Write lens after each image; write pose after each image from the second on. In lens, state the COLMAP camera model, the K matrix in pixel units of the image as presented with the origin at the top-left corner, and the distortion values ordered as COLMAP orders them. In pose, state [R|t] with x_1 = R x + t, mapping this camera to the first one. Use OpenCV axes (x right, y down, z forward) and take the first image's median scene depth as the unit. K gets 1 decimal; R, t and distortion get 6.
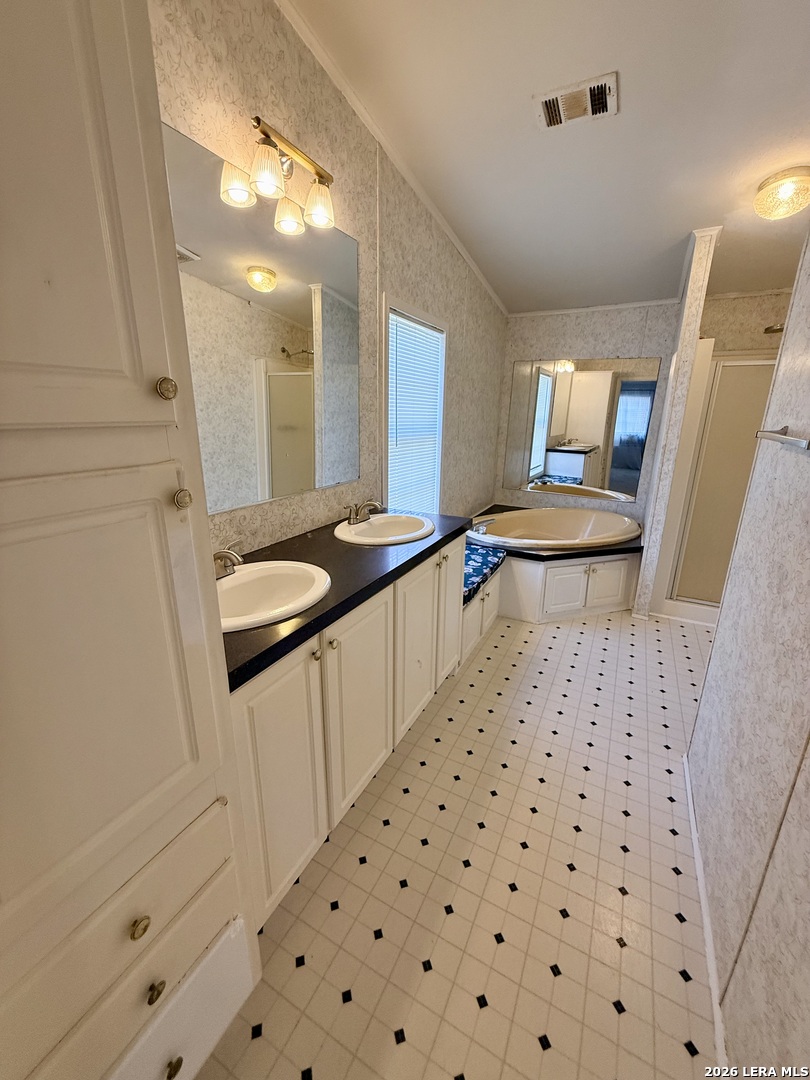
lens RADIAL K [[433.2, 0, 405.0], [0, 433.2, 540.0], [0, 0, 1]] dist [-0.002397, 0.000504]
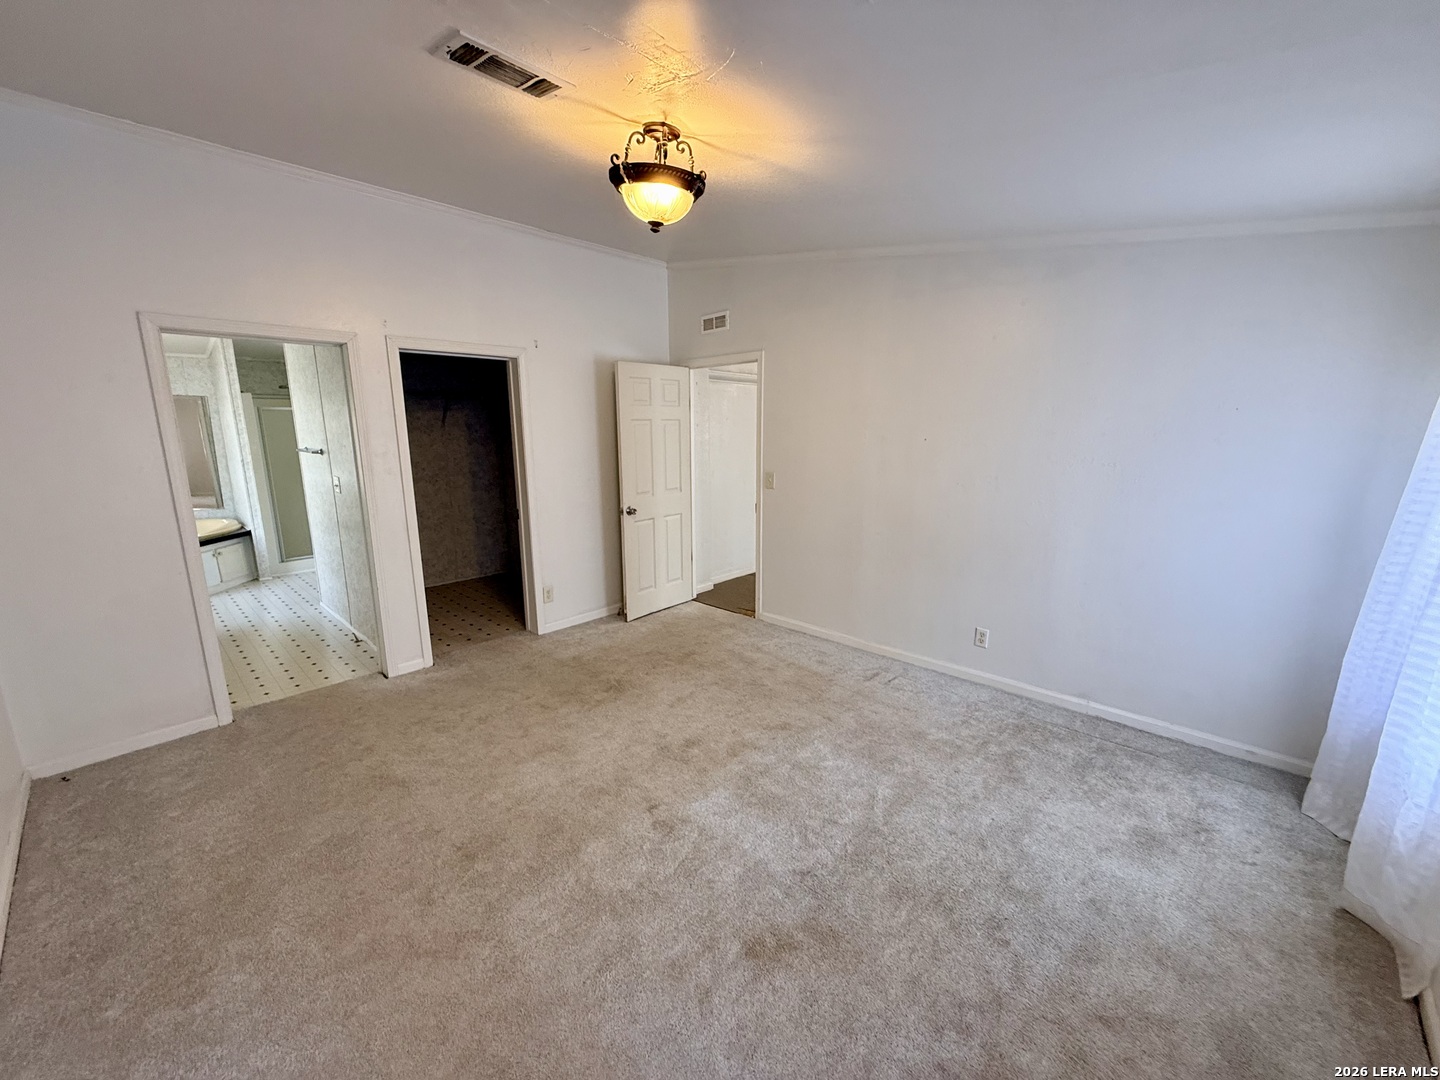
lens RADIAL K [[577.6, 0, 715.5], [0, 577.6, 546.4], [0, 0, 1]] dist [-0.002397, 0.000504]
pose [[0.277642, -0.204154, 0.938742, -0.812953], [0.272327, 0.953802, 0.126886, 0.240126], [-0.921278, 0.220416, 0.320412, -1.003322]]
